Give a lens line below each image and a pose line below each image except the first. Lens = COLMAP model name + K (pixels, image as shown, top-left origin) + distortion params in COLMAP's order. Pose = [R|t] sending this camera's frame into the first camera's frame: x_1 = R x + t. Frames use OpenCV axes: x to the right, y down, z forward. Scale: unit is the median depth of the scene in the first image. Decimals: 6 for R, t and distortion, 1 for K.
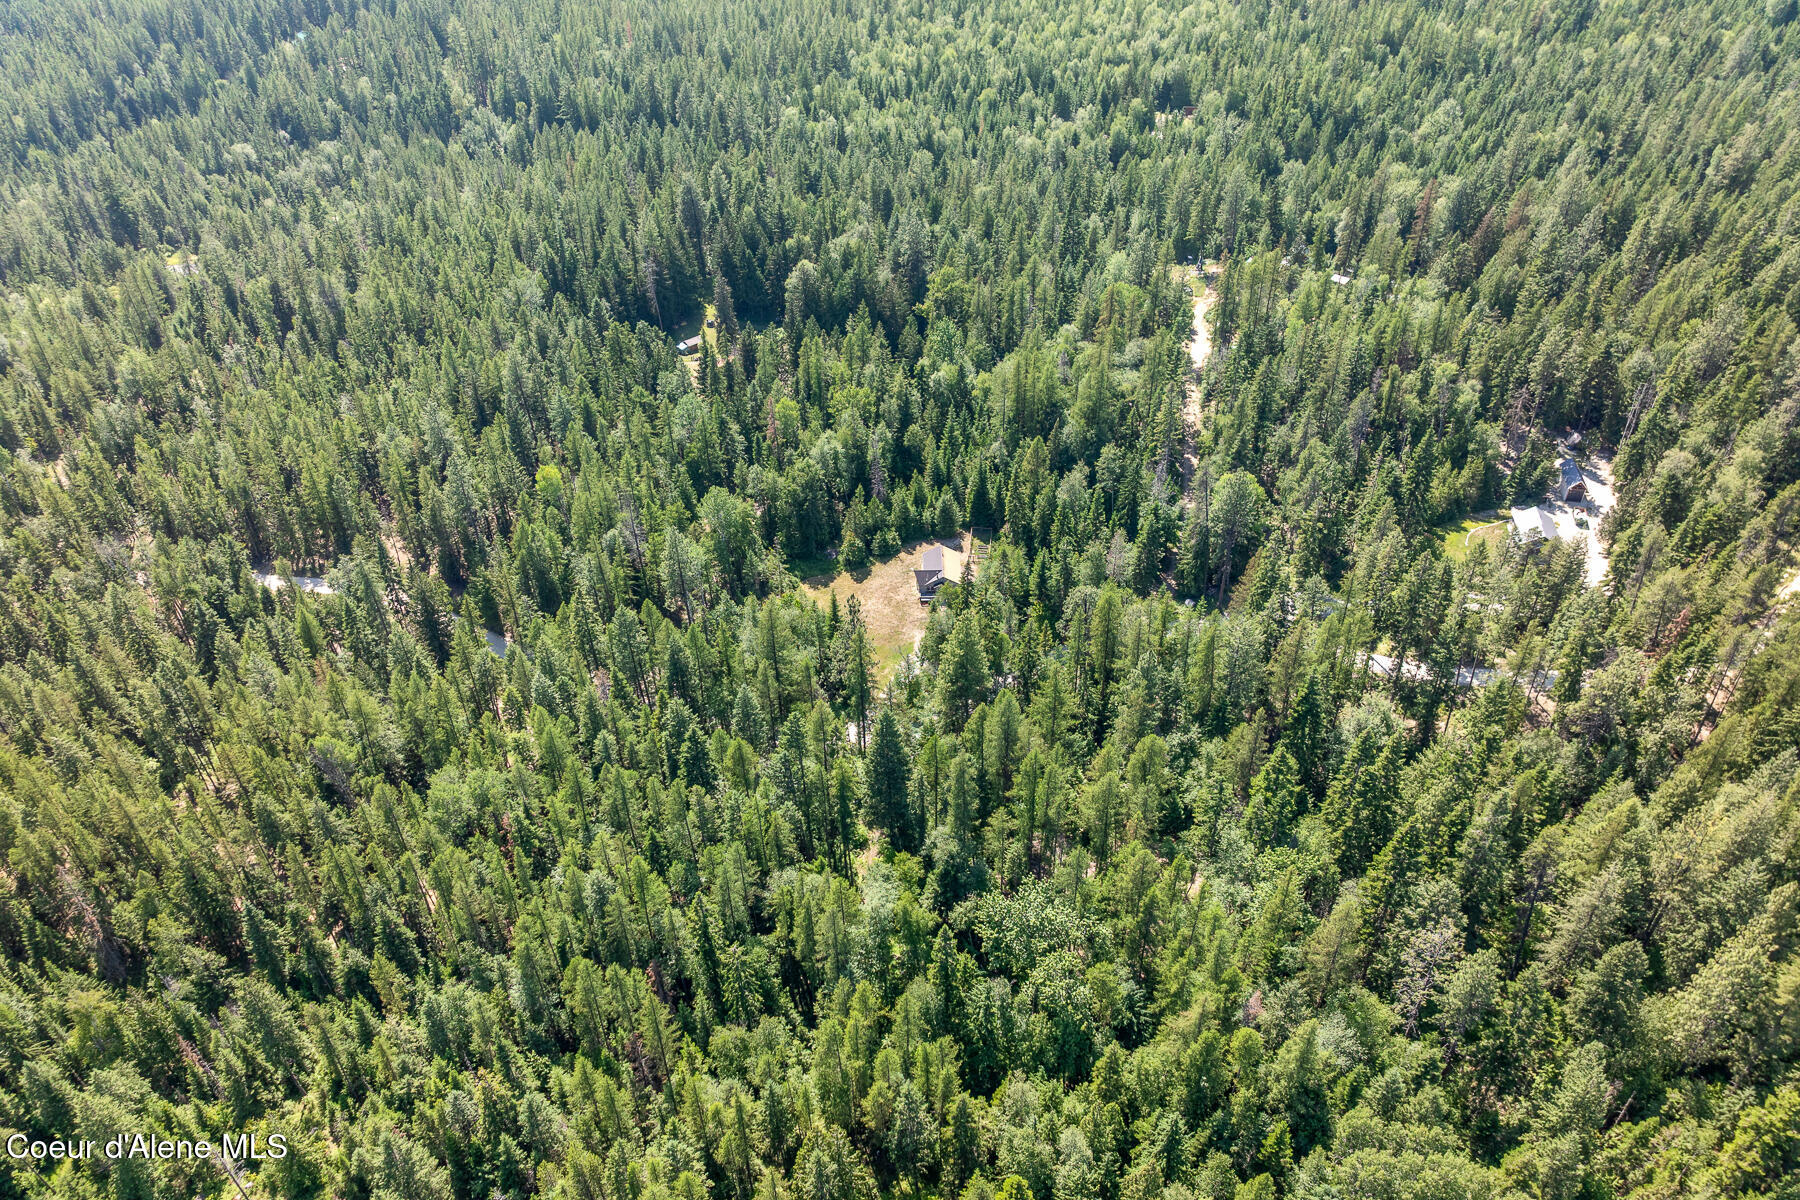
lens RADIAL K [[1253.2, 0, 900.0], [0, 1253.2, 600.0], [0, 0, 1]] dist [-0.038774, 0.028625]
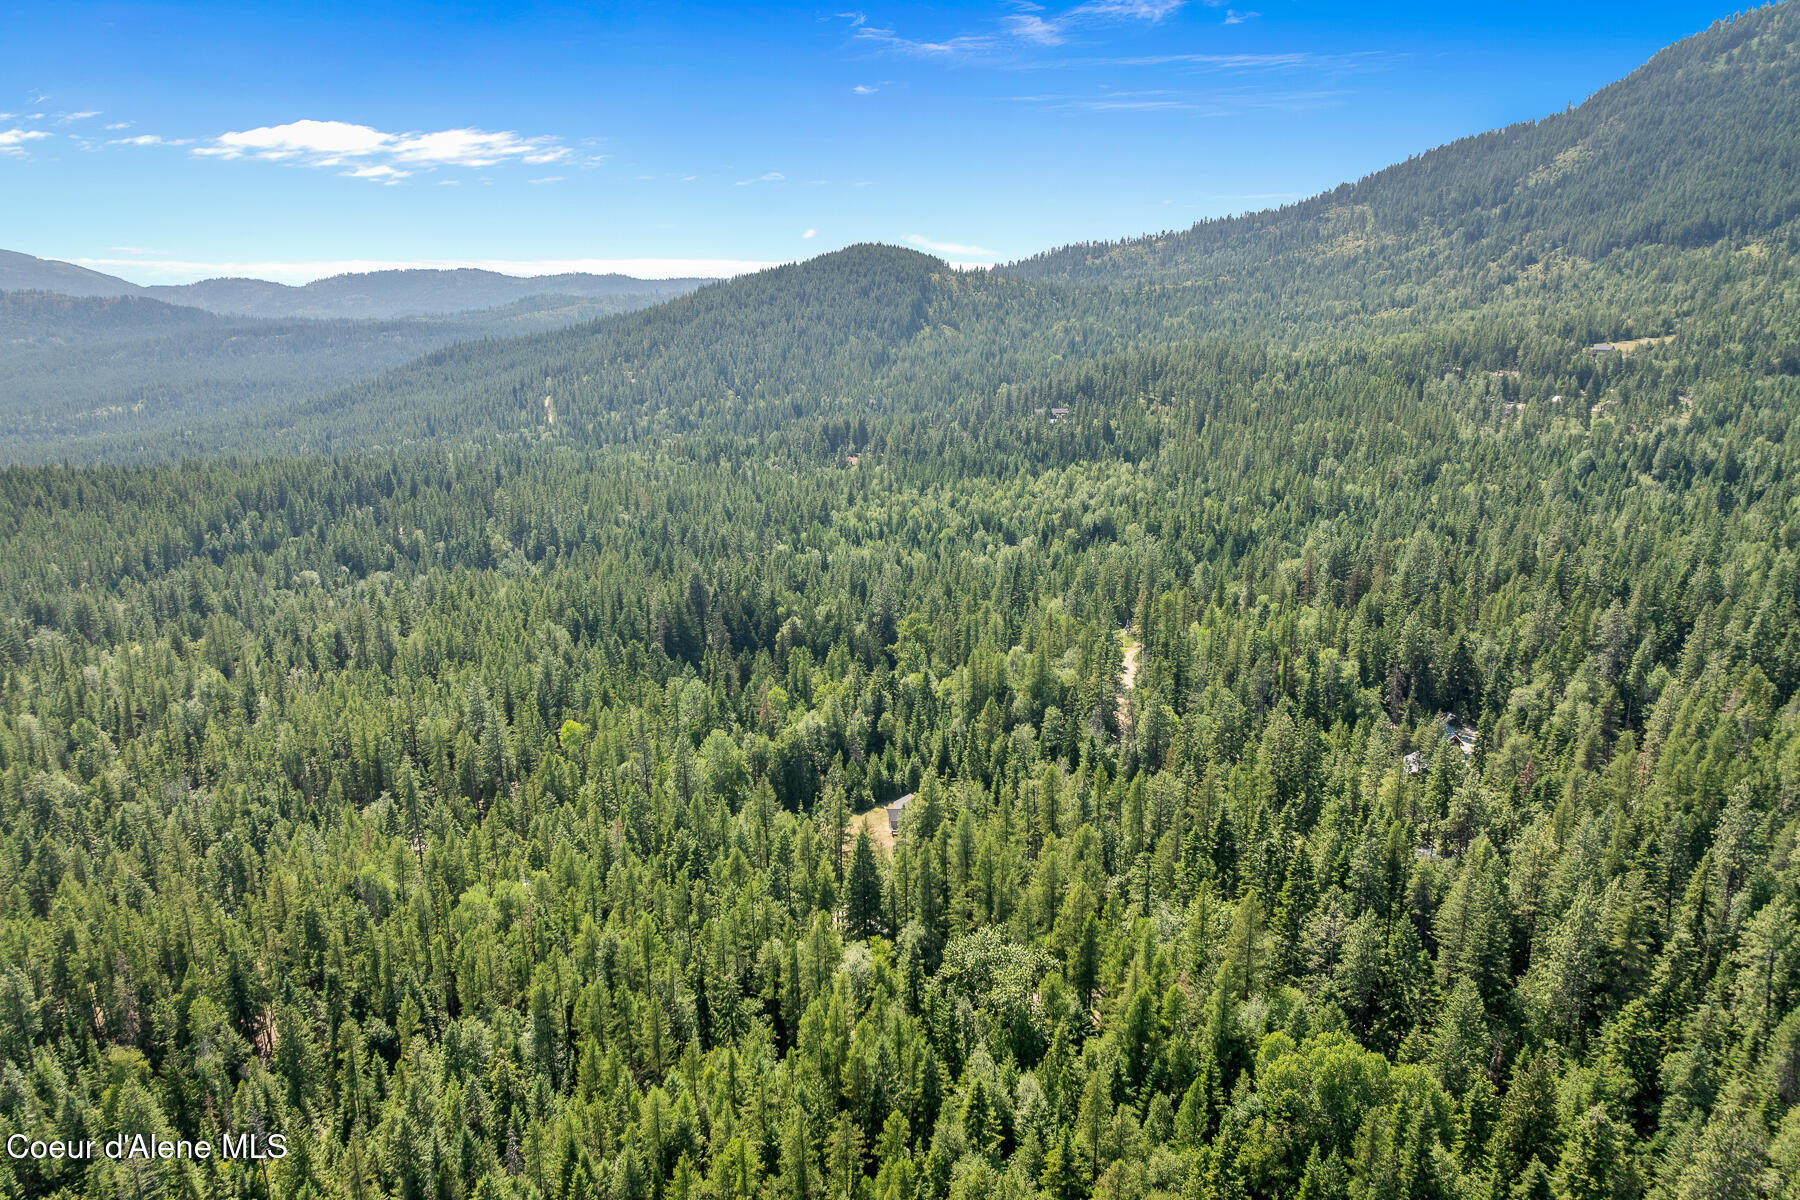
lens RADIAL K [[1253.2, 0, 900.0], [0, 1253.2, 600.0], [0, 0, 1]] dist [-0.038774, 0.028625]
pose [[0.999776, -0.000228, 0.021152, -0.000308], [0.009108, 0.907135, -0.420740, 0.206227], [-0.019092, 0.420839, 0.906935, -0.081132]]
